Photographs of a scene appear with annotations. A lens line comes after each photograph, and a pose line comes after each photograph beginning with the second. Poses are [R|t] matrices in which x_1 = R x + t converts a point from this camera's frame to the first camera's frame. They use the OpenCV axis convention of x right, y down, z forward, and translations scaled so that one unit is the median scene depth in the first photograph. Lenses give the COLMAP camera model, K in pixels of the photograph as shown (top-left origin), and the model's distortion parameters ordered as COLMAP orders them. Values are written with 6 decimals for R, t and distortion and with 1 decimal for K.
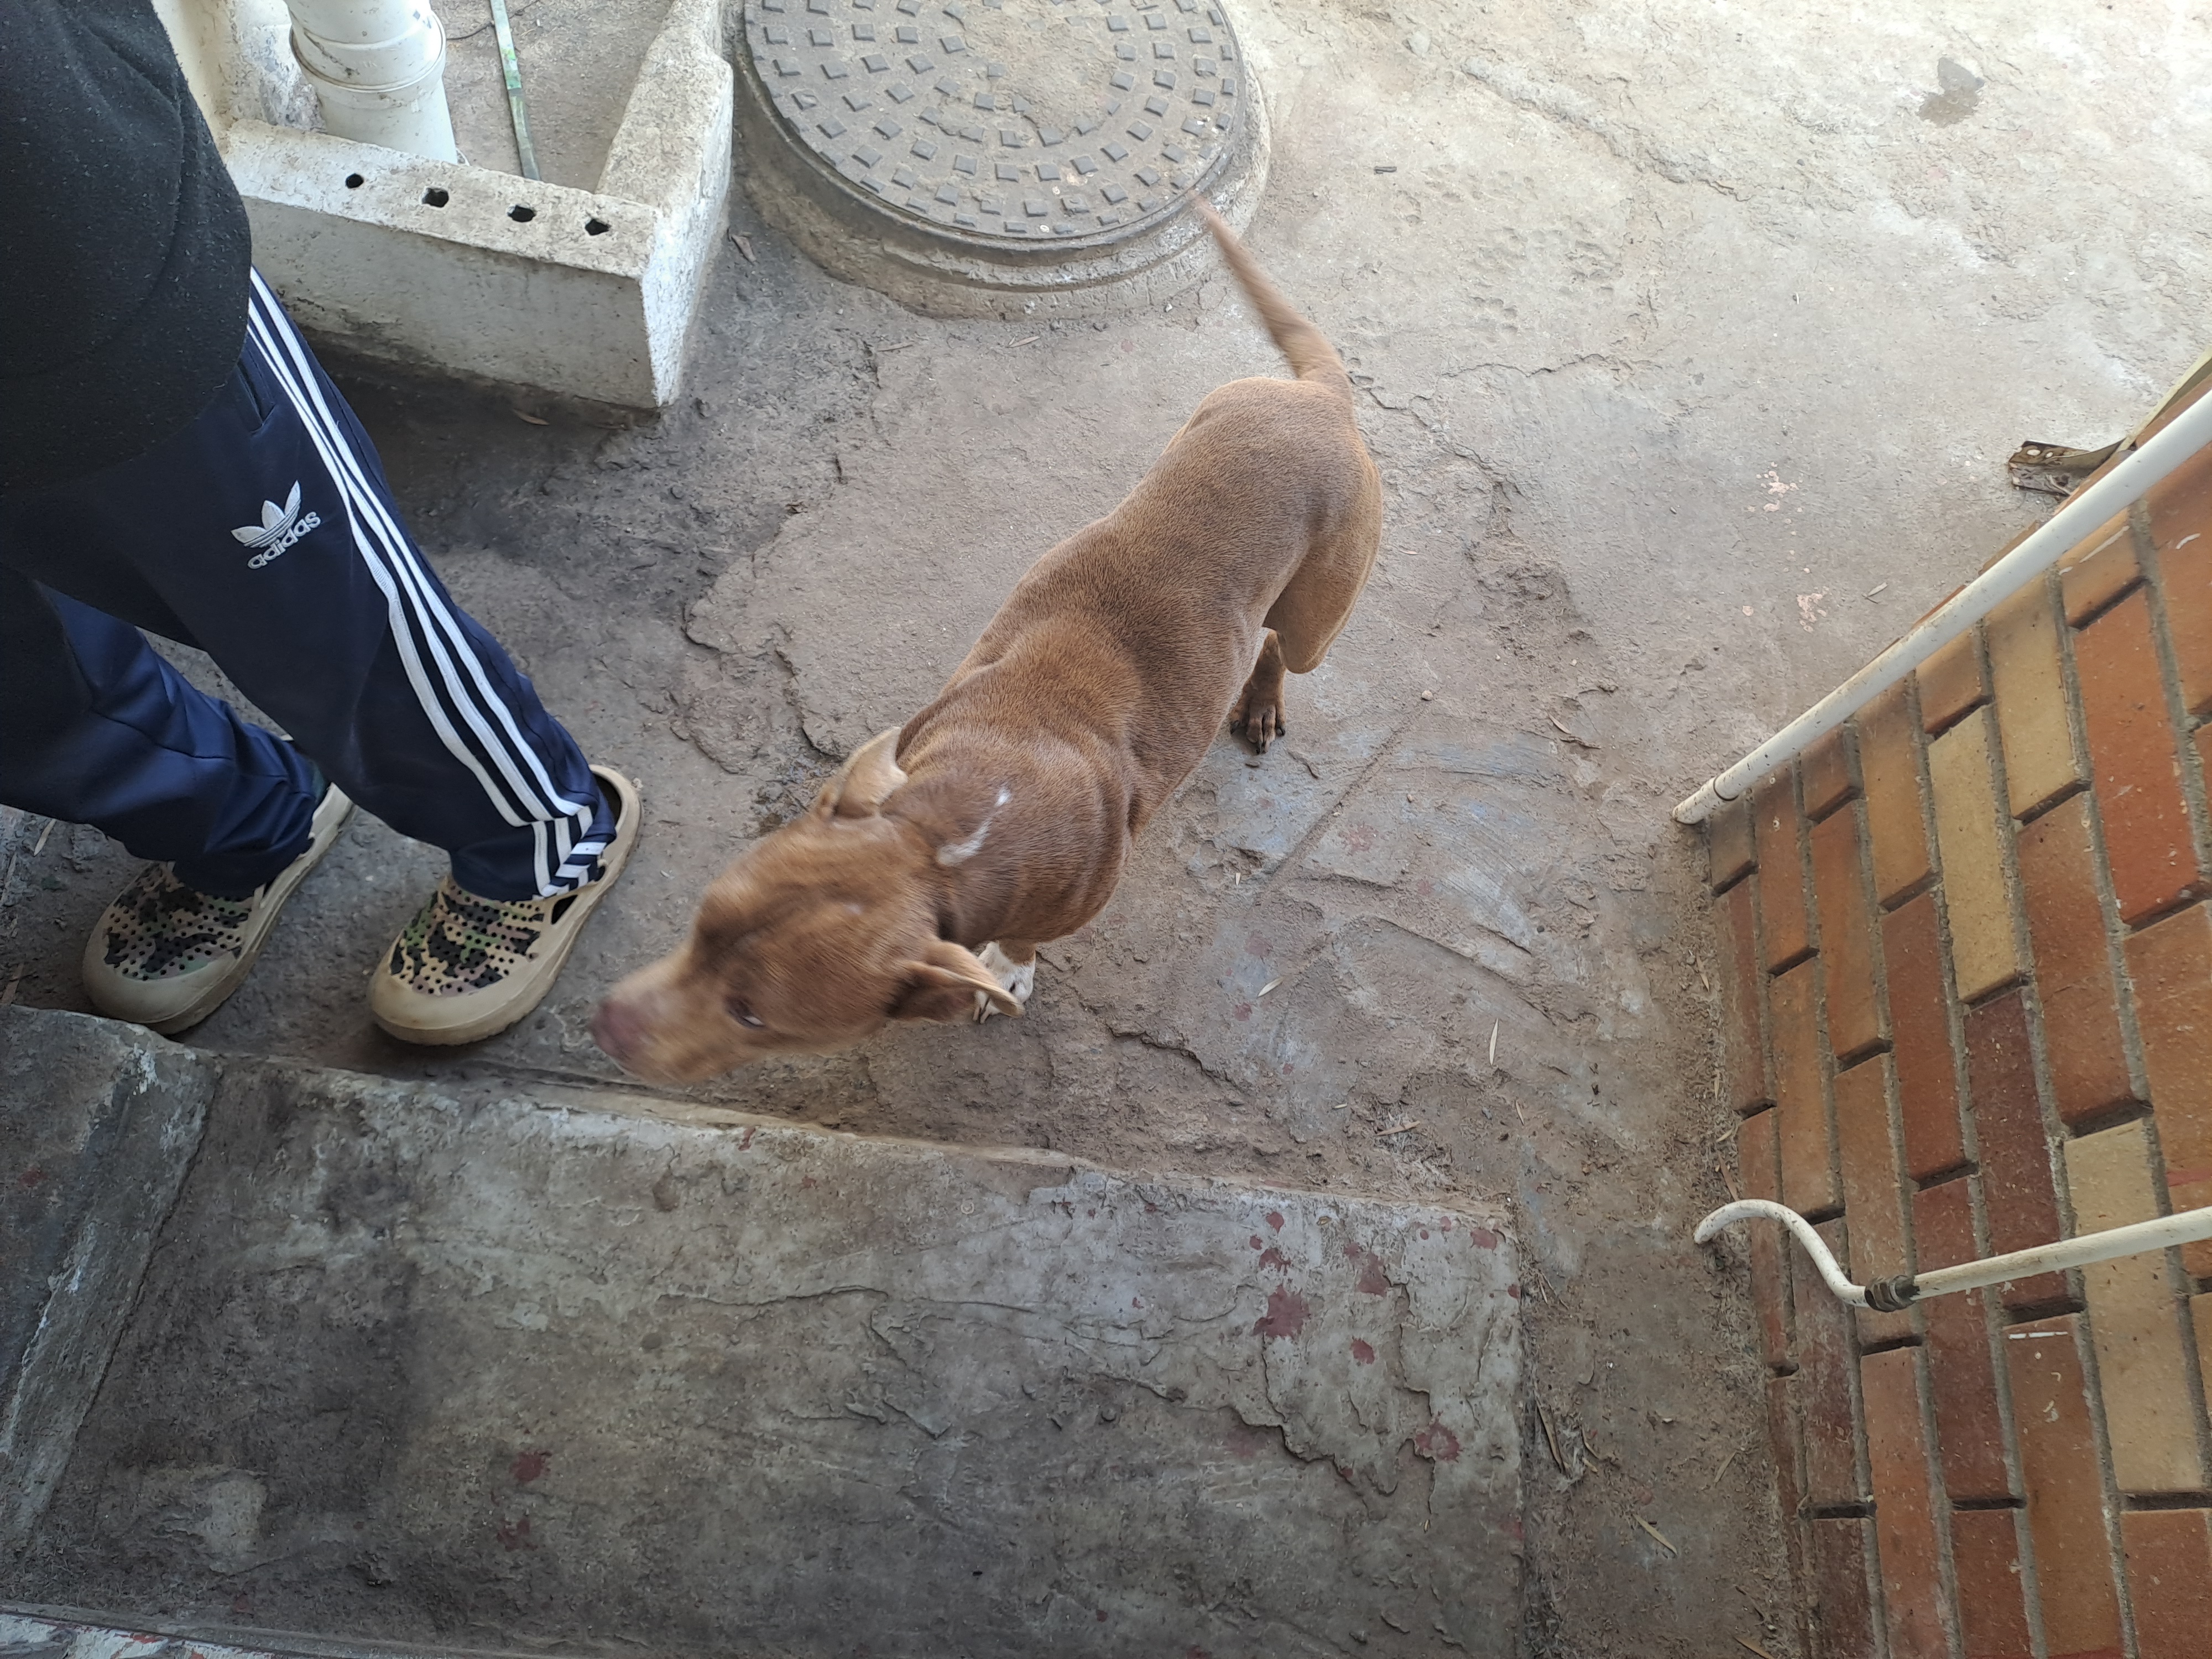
lens RADIAL K [[1650.6, 0, 1115.2], [0, 1650.6, 864.1], [0, 0, 1]] dist [0.123802, -0.228865]
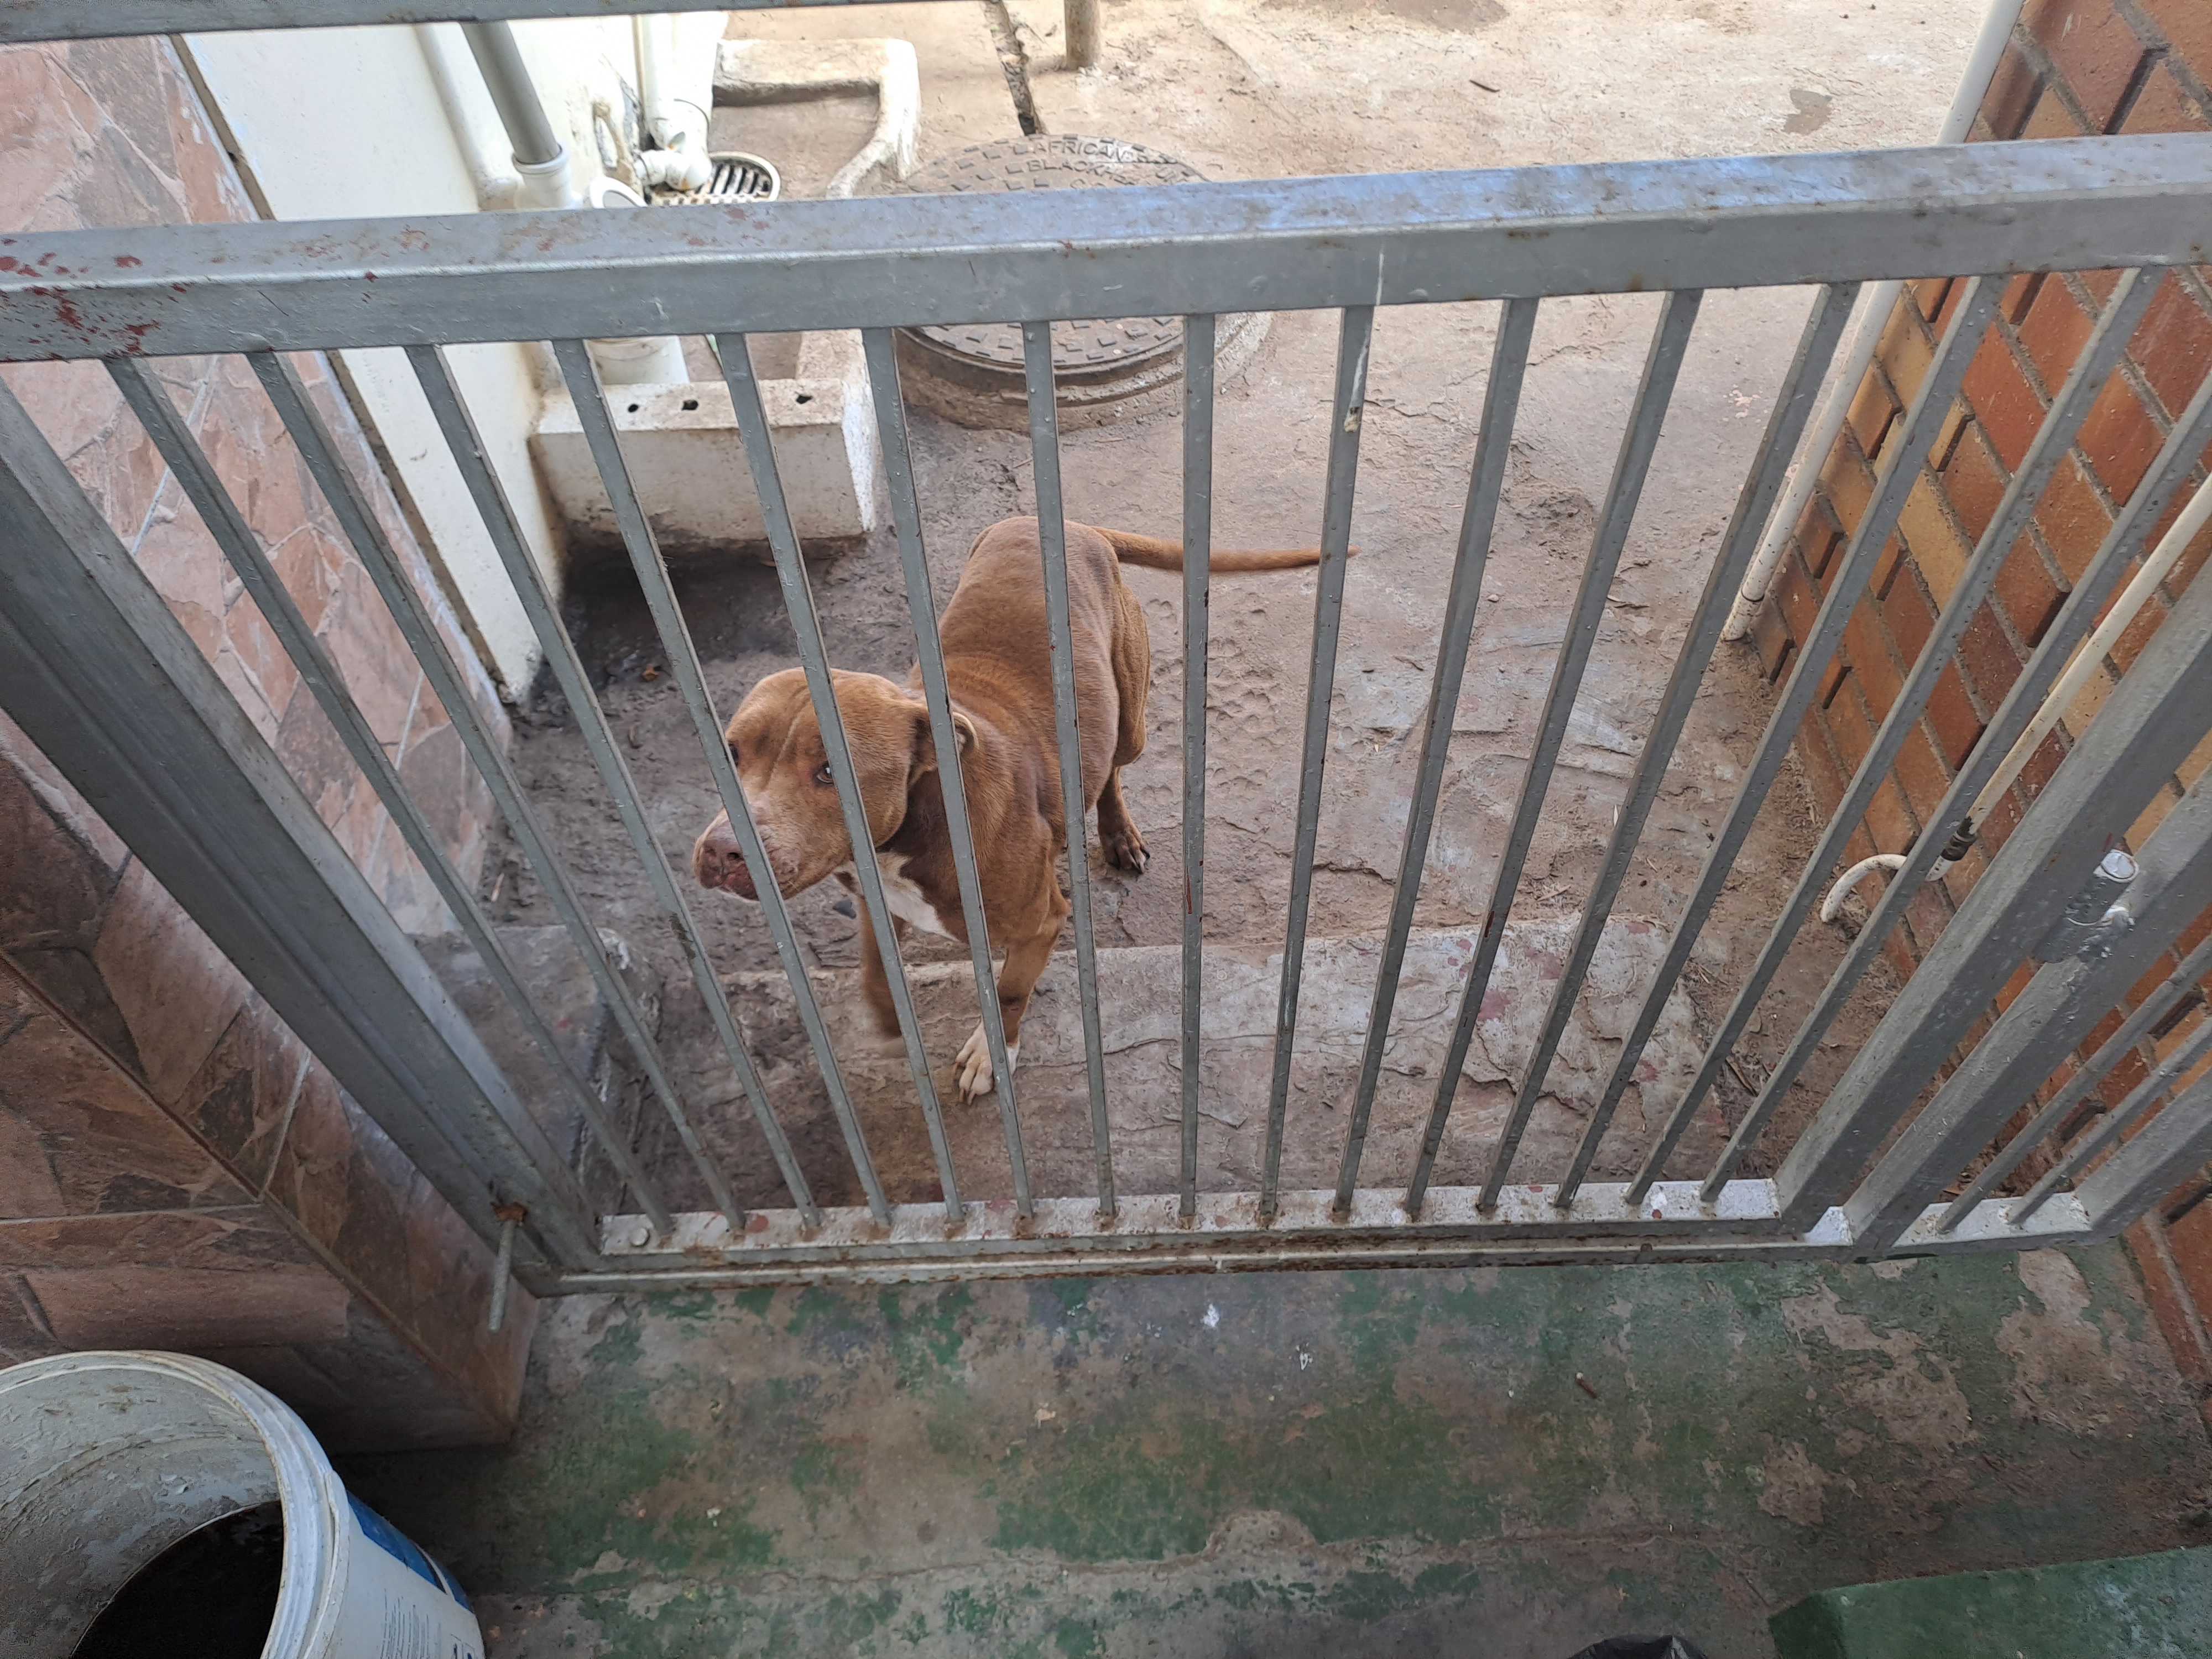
lens RADIAL K [[1650.6, 0, 1115.2], [0, 1650.6, 864.1], [0, 0, 1]] dist [0.123802, -0.228865]
pose [[0.969668, -0.232407, -0.075703, -0.045750], [0.212965, 0.955316, -0.204980, 0.324773], [0.119959, 0.182640, 0.975834, -0.241089]]
